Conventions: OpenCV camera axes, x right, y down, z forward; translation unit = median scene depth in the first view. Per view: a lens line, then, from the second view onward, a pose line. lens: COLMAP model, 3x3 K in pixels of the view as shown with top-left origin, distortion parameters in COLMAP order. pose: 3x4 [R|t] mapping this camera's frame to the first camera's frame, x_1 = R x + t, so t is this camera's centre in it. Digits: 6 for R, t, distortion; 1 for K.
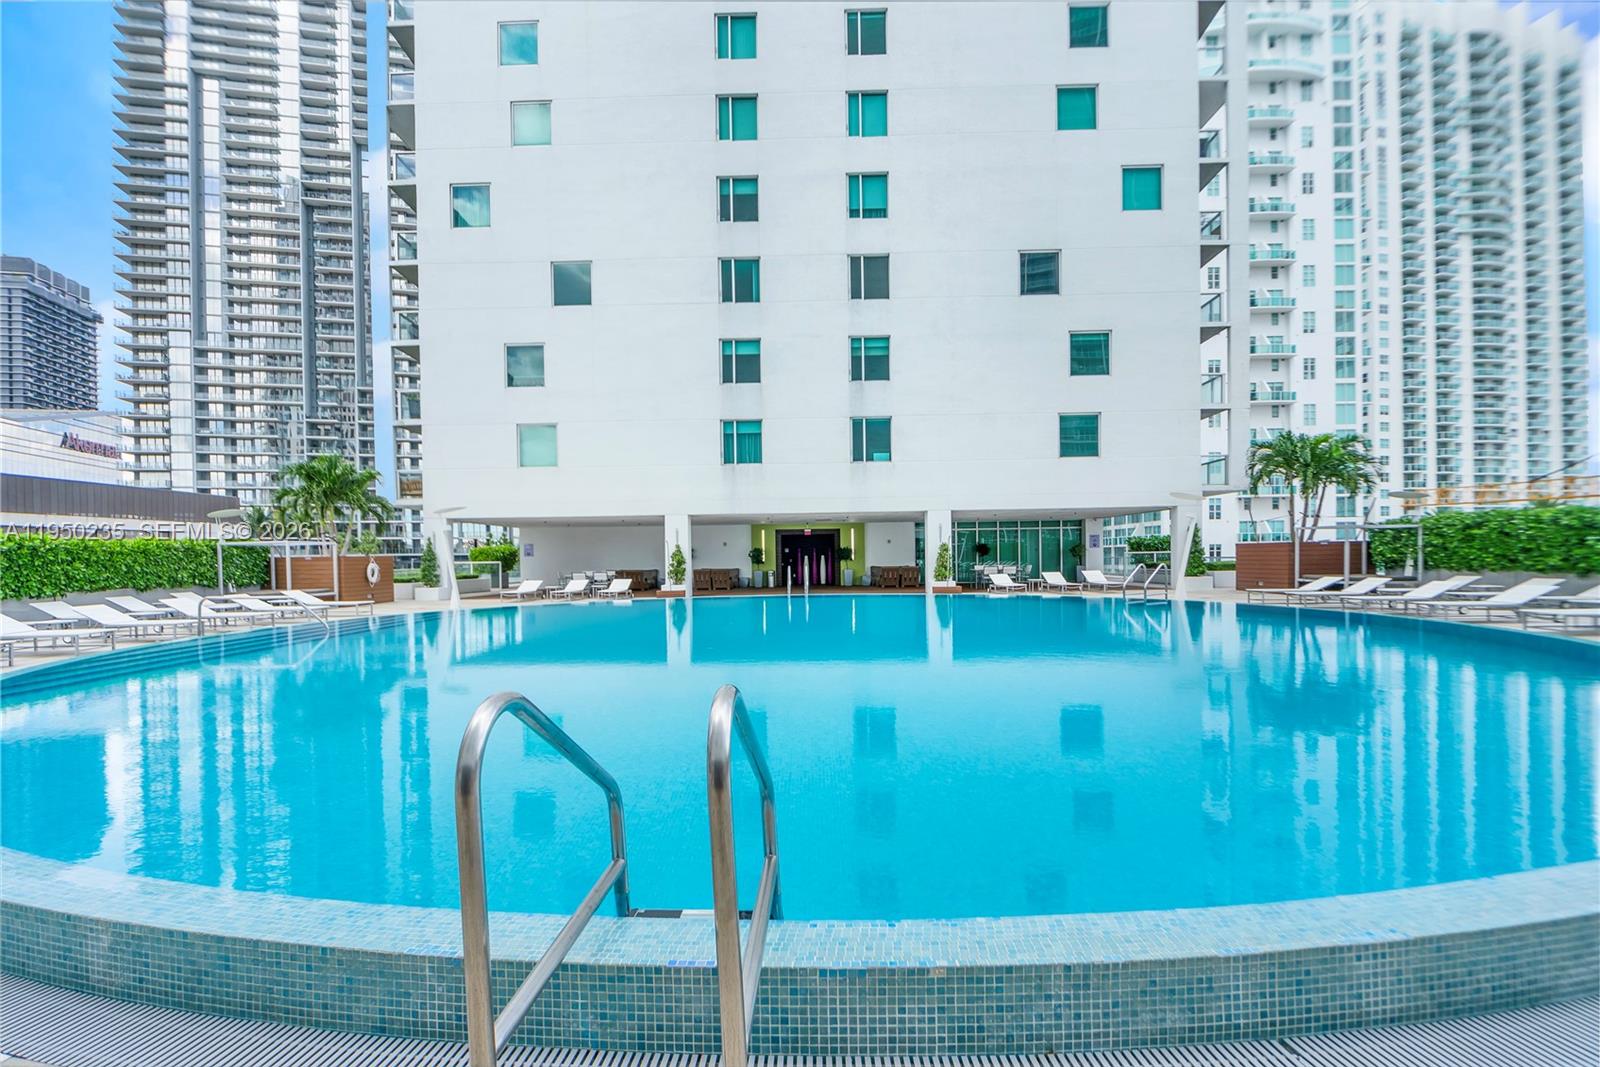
lens RADIAL K [[732.1, 0, 796.7], [0, 732.1, 560.6], [0, 0, 1]] dist [0.001455, -0.000019]
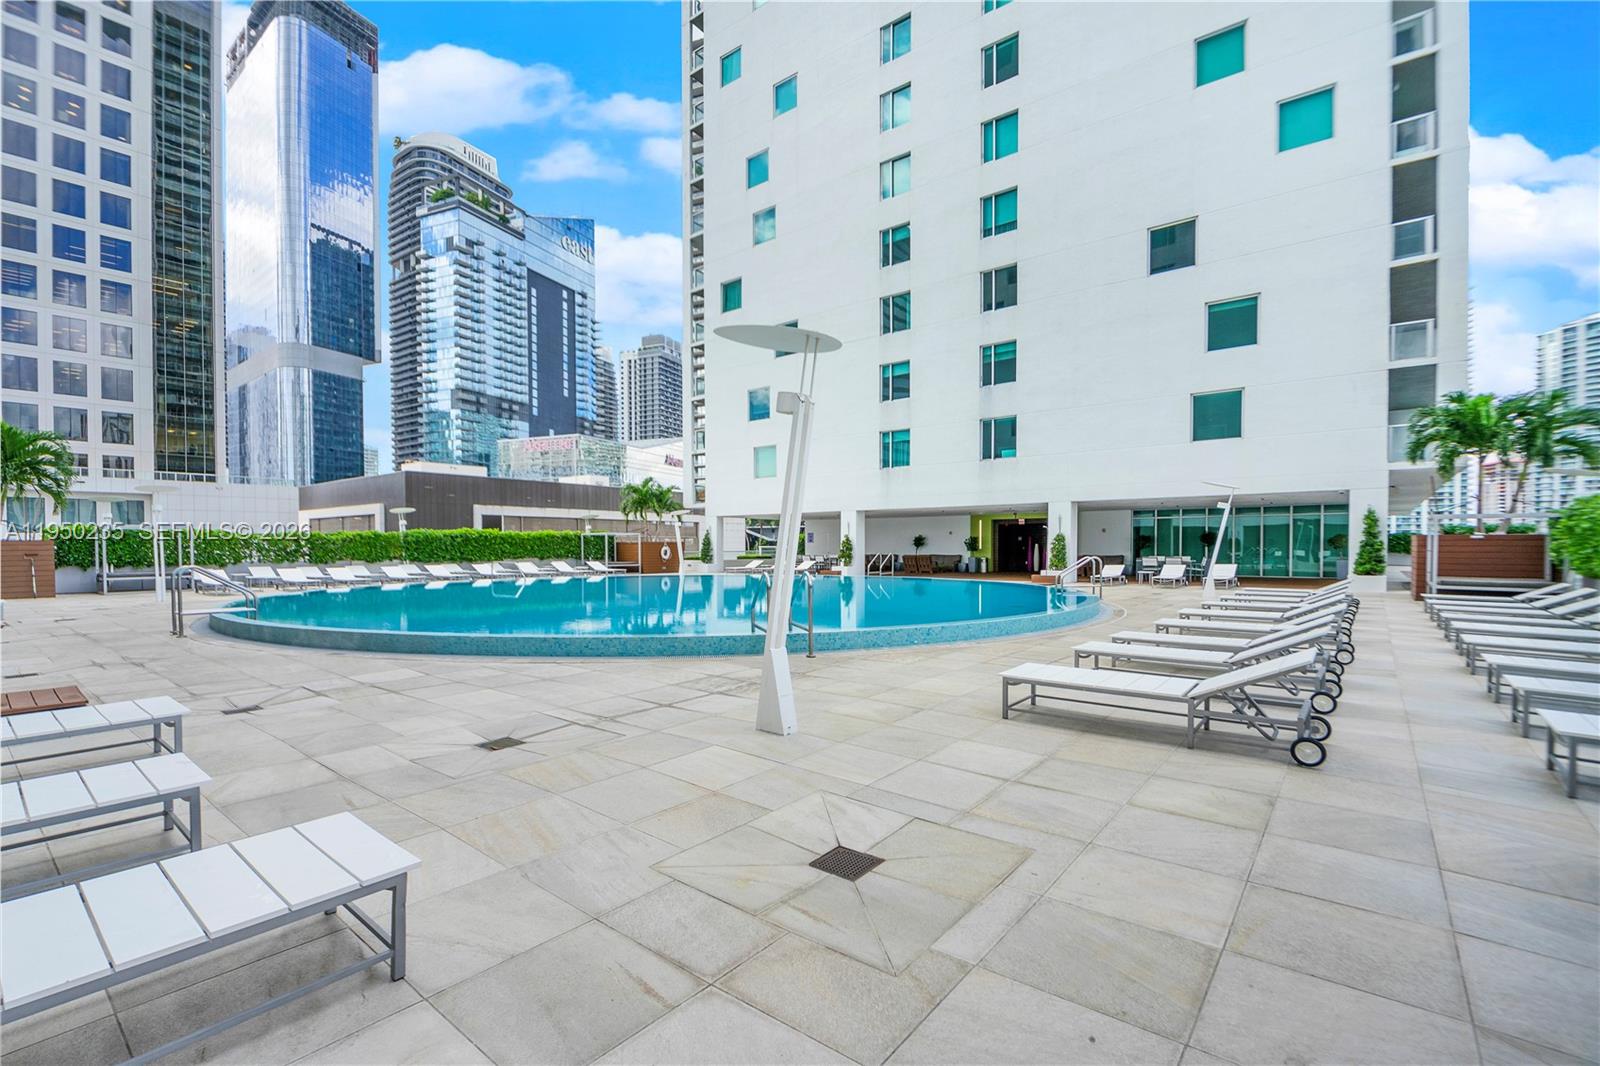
lens RADIAL K [[703.2, 0, 803.1], [0, 703.2, 550.8], [0, 0, 1]] dist [-0.000121, 0.000037]
pose [[0.802993, 0.014786, -0.595805, 0.490254], [-0.009127, 0.999880, 0.012512, -0.008866], [0.595919, -0.004609, 0.803032, -0.011239]]
